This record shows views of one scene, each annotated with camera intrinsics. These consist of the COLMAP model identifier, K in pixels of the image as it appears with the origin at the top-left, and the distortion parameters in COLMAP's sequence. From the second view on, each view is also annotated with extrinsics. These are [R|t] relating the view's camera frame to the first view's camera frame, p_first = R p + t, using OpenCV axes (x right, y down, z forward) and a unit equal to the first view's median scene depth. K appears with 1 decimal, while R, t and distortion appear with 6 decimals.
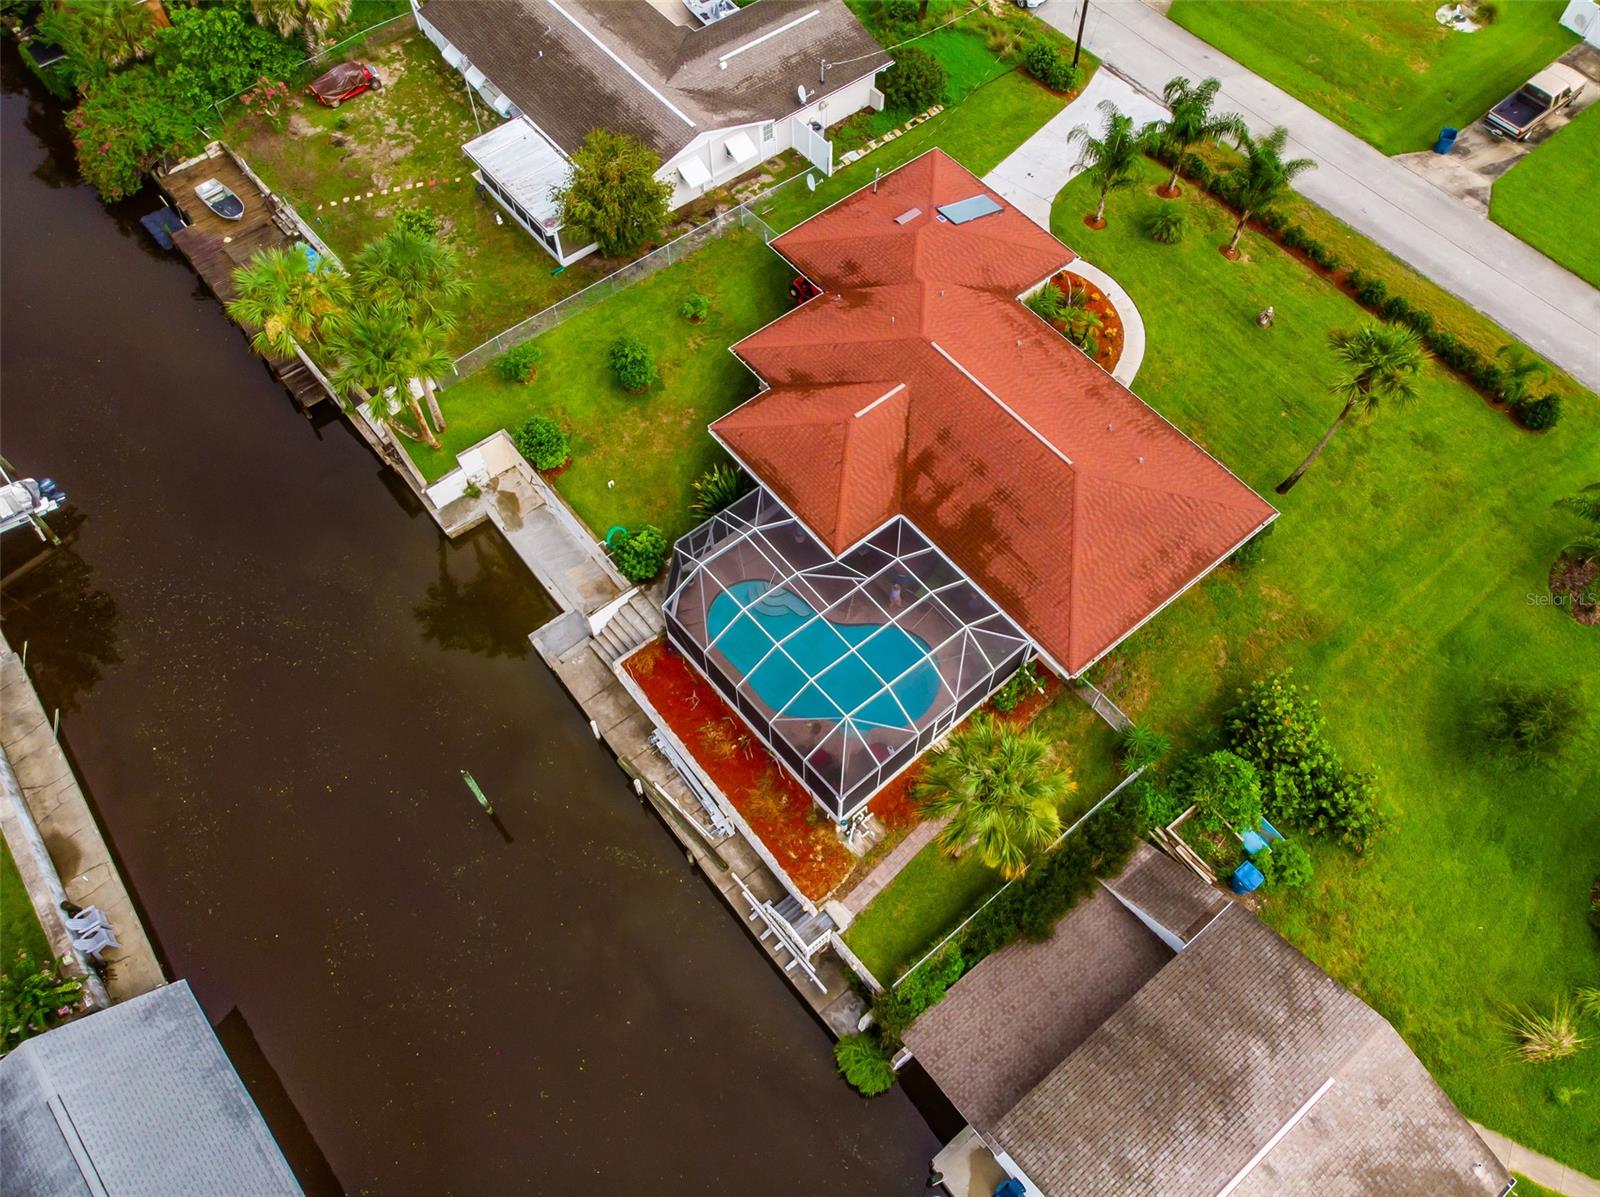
lens RADIAL K [[1193.4, 0, 800.0], [0, 1193.4, 598.5], [0, 0, 1]] dist [0.004051, 0.007715]
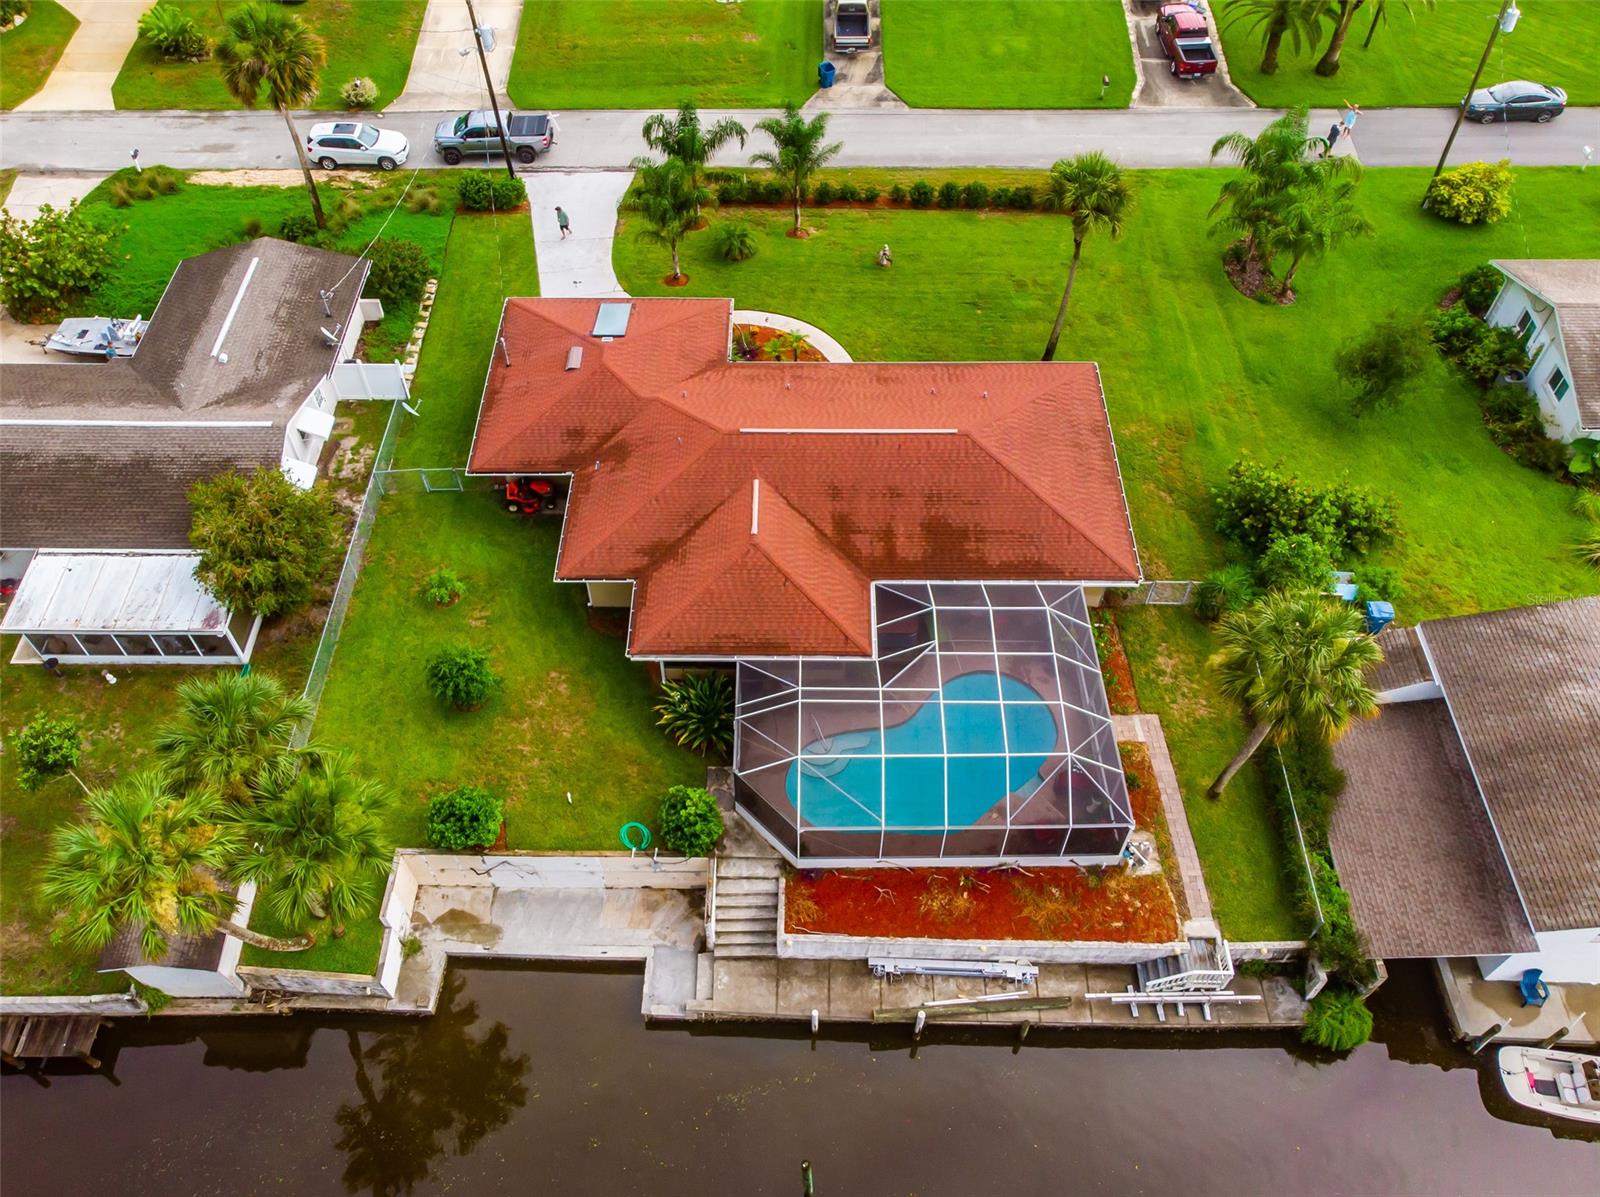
lens RADIAL K [[1263.6, 0, 772.5], [0, 1263.6, 630.5], [0, 0, 1]] dist [0.006297, -0.004286]
pose [[0.641157, -0.610046, 0.465577, -0.411522], [0.665331, 0.744221, 0.058910, -0.144788], [-0.382430, 0.271992, 0.883045, 0.204137]]
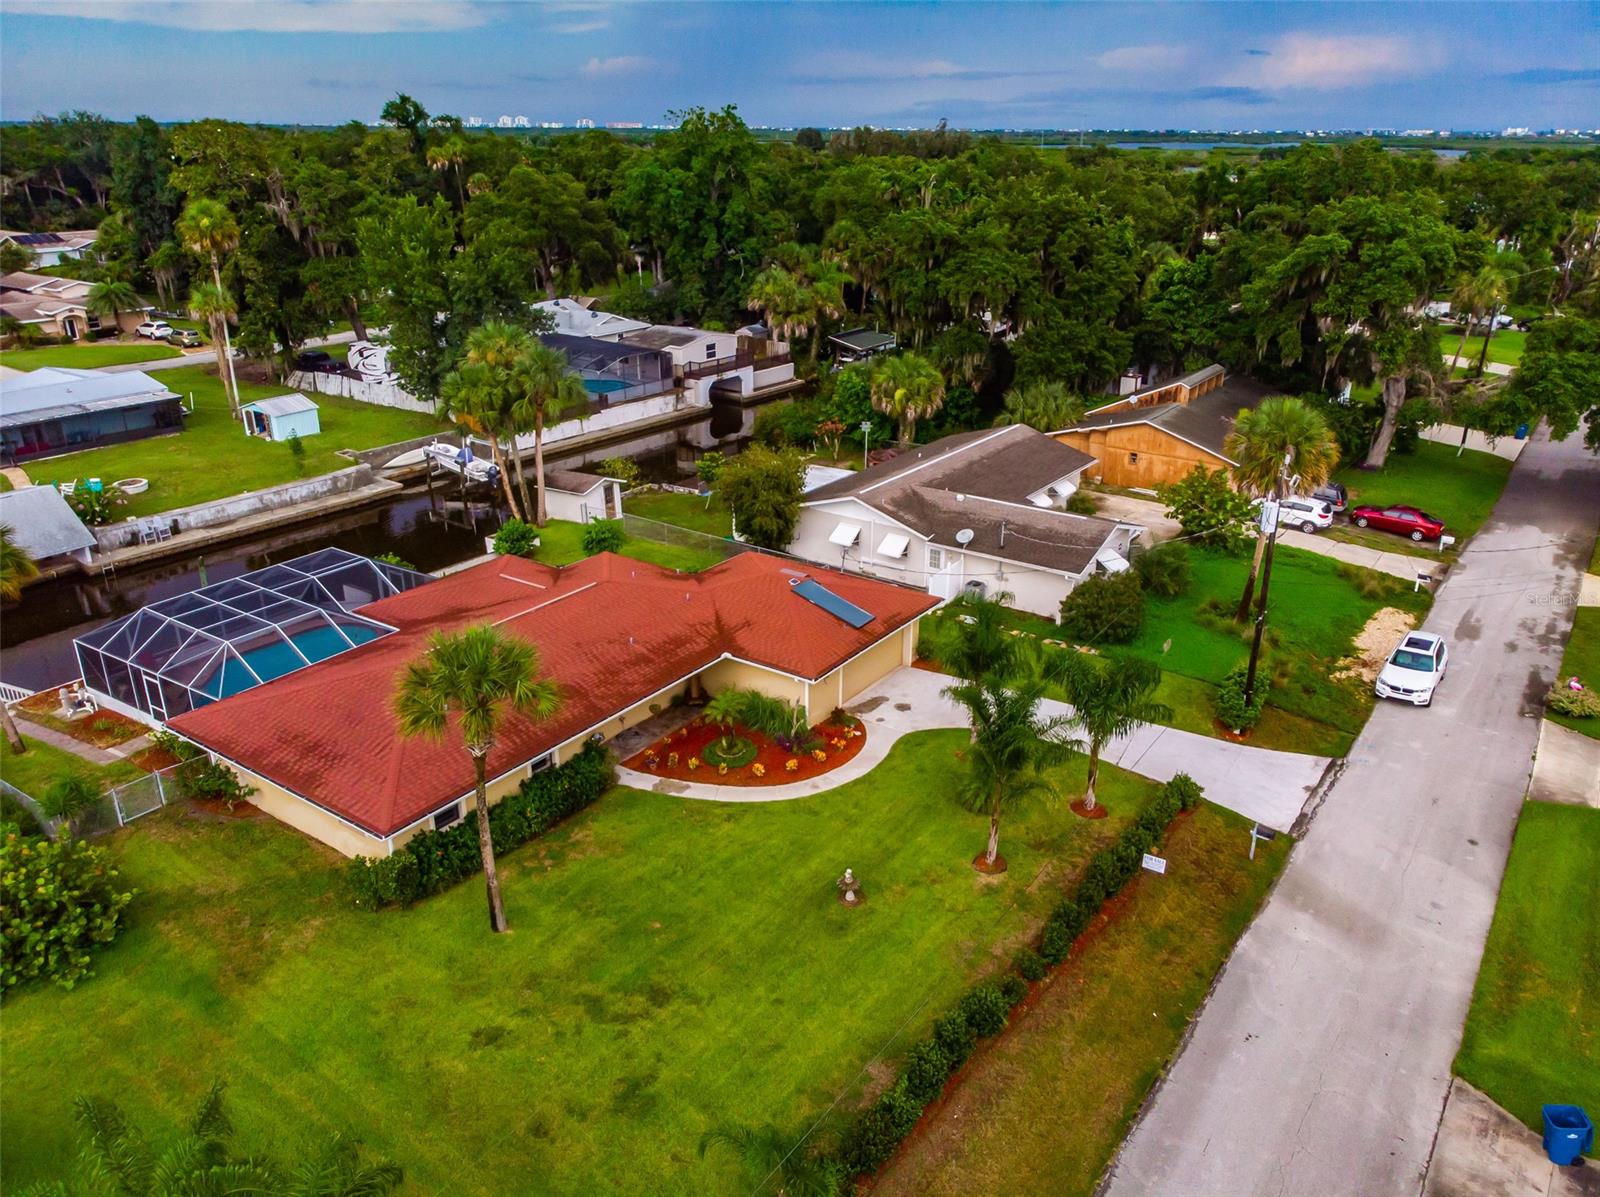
lens RADIAL K [[1176.6, 0, 804.2], [0, 1176.6, 602.9], [0, 0, 1]] dist [0.002995, 0.008319]
pose [[0.272455, 0.360325, -0.892151, 1.002713], [-0.829827, 0.557301, -0.028338, -0.322585], [0.486986, 0.748052, 0.450847, 0.691465]]
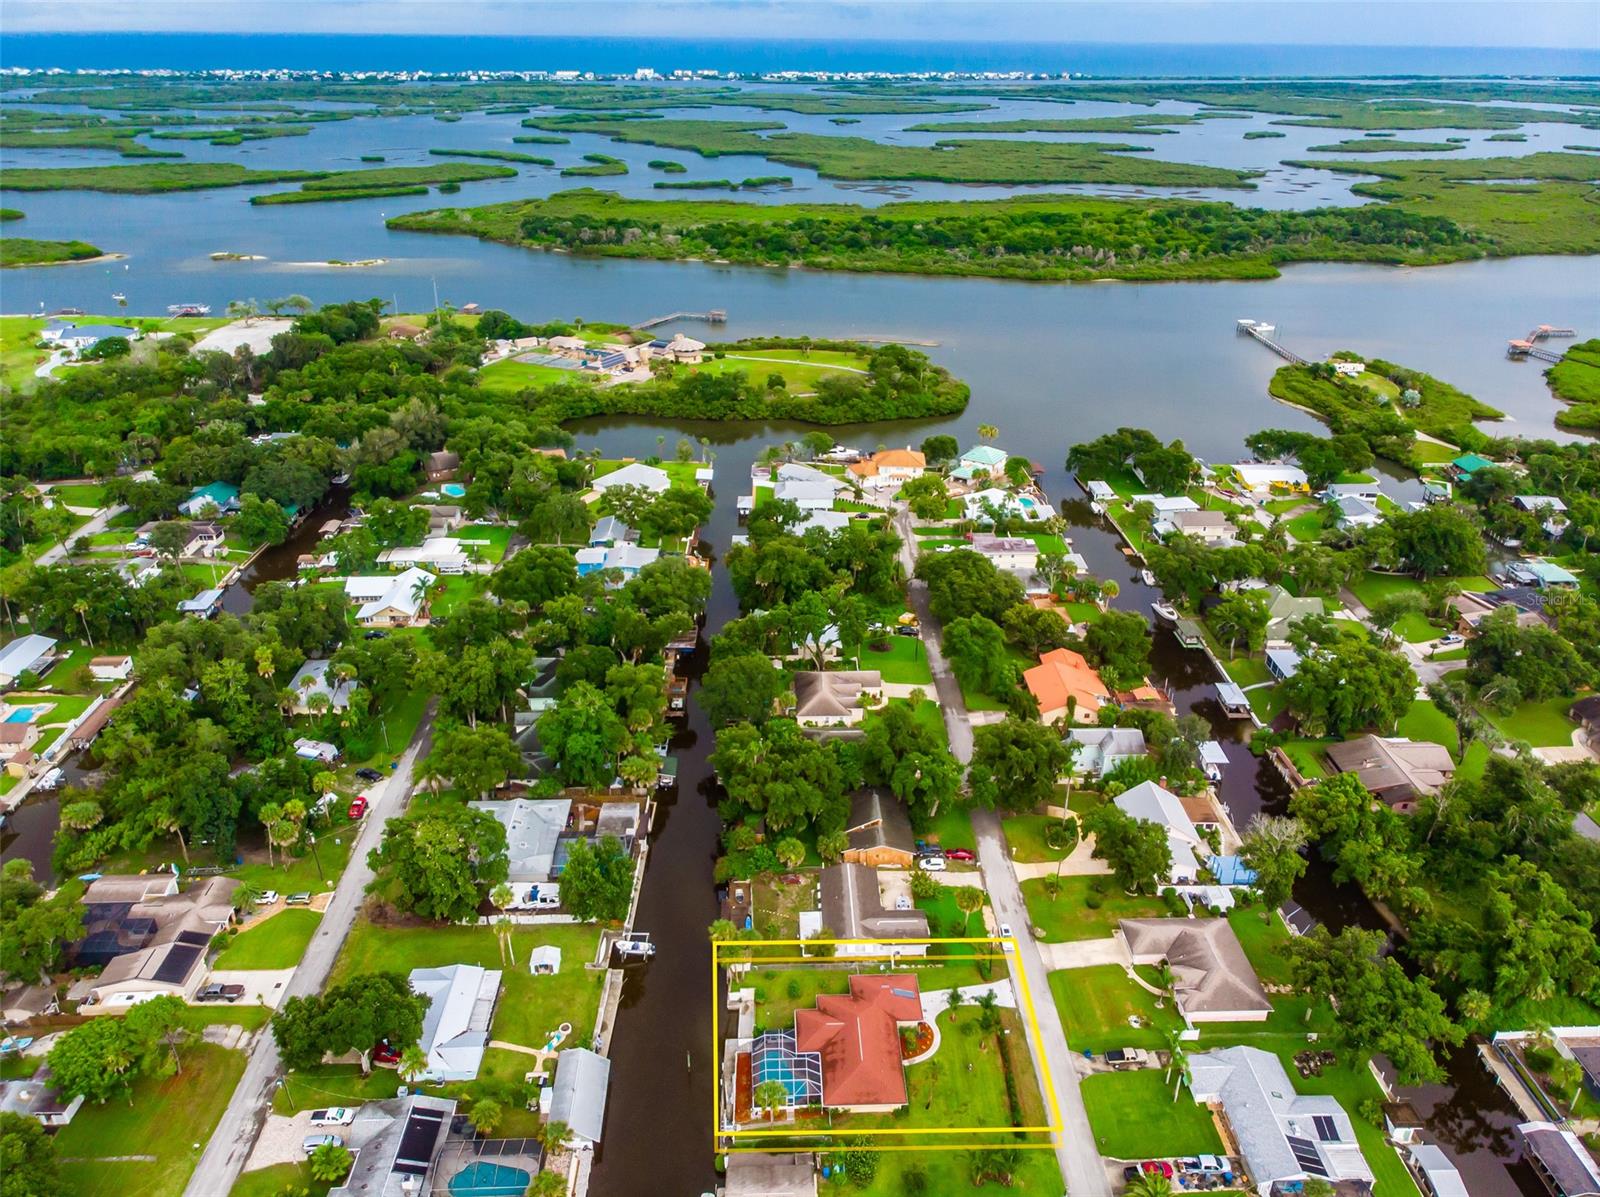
lens RADIAL K [[1176.6, 0, 804.2], [0, 1176.6, 602.9], [0, 0, 1]] dist [0.002995, 0.008319]
pose [[0.795692, 0.263817, -0.545230, 1.596691], [-0.520651, 0.757884, -0.393109, 0.316414], [0.309512, 0.596668, 0.740398, -2.414349]]
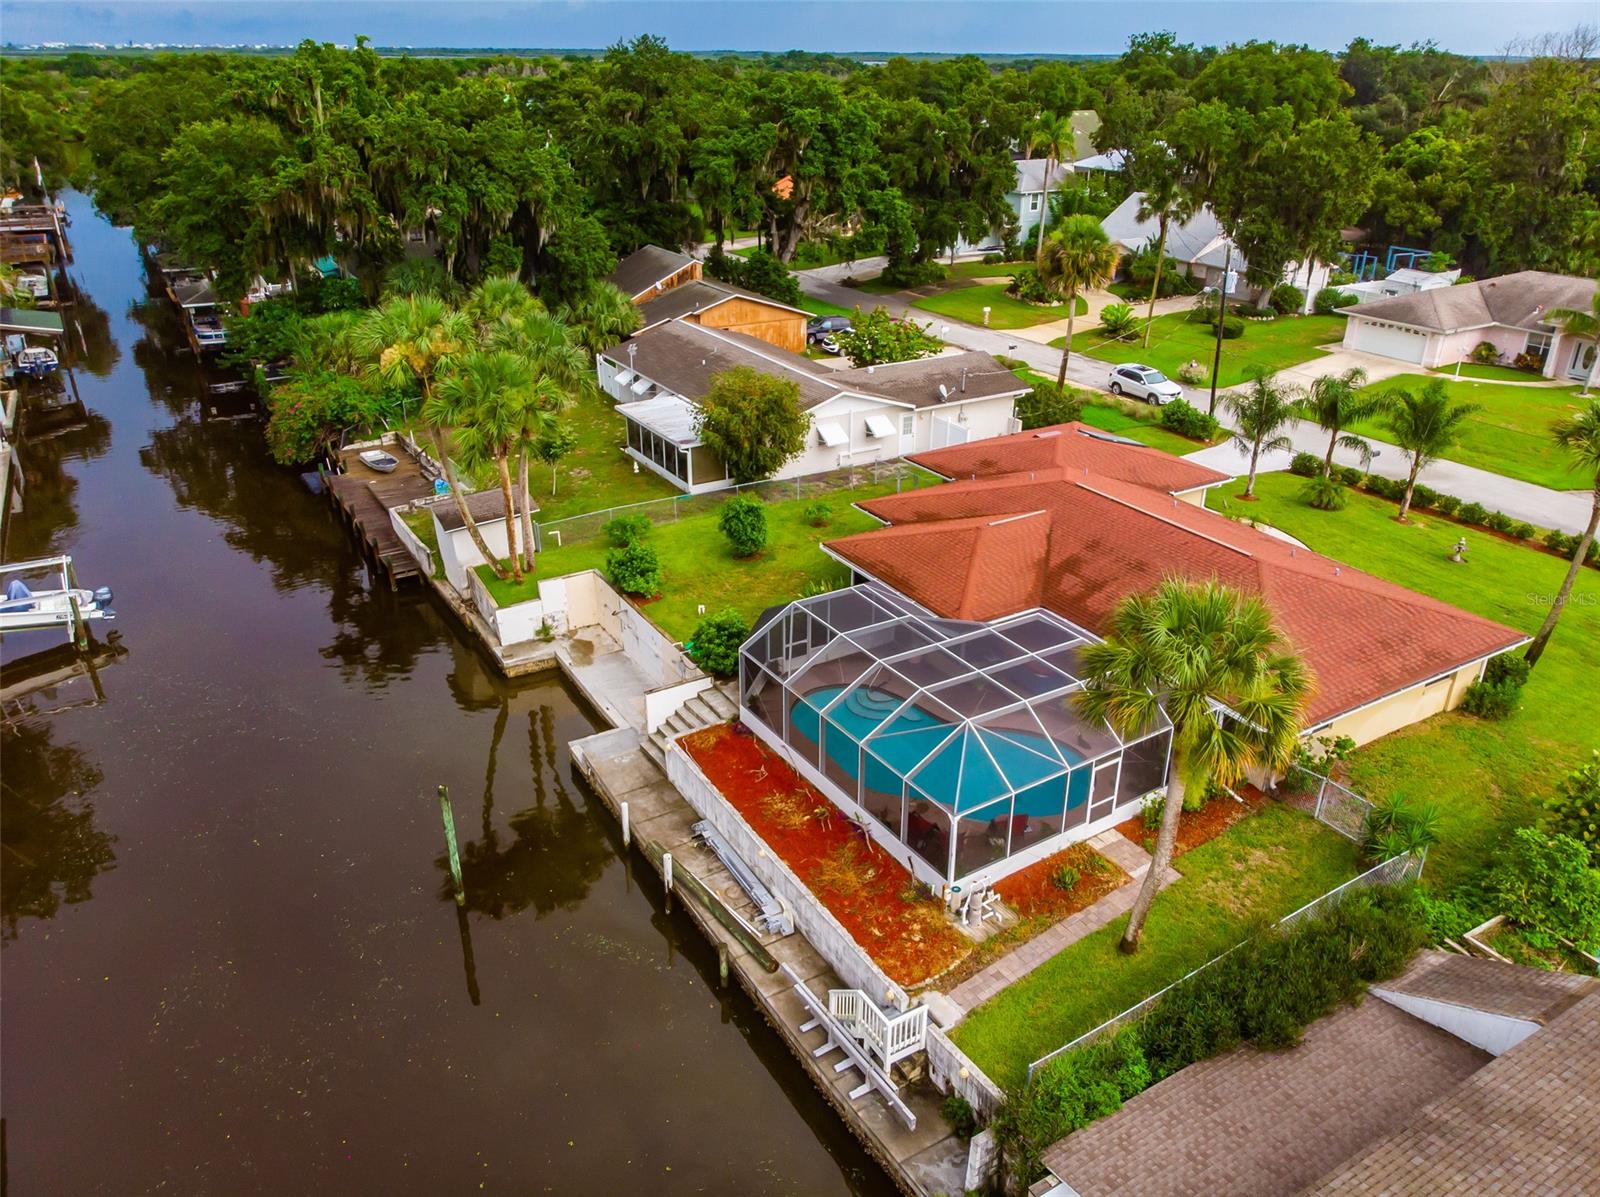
lens RADIAL K [[1171.4, 0, 806.9], [0, 1171.4, 607.4], [0, 0, 1]] dist [-0.001967, 0.026034]
pose [[0.991216, 0.064970, -0.115197, 0.016827], [-0.118282, 0.825158, -0.552380, 0.383853], [0.059167, 0.561153, 0.825595, 0.316461]]
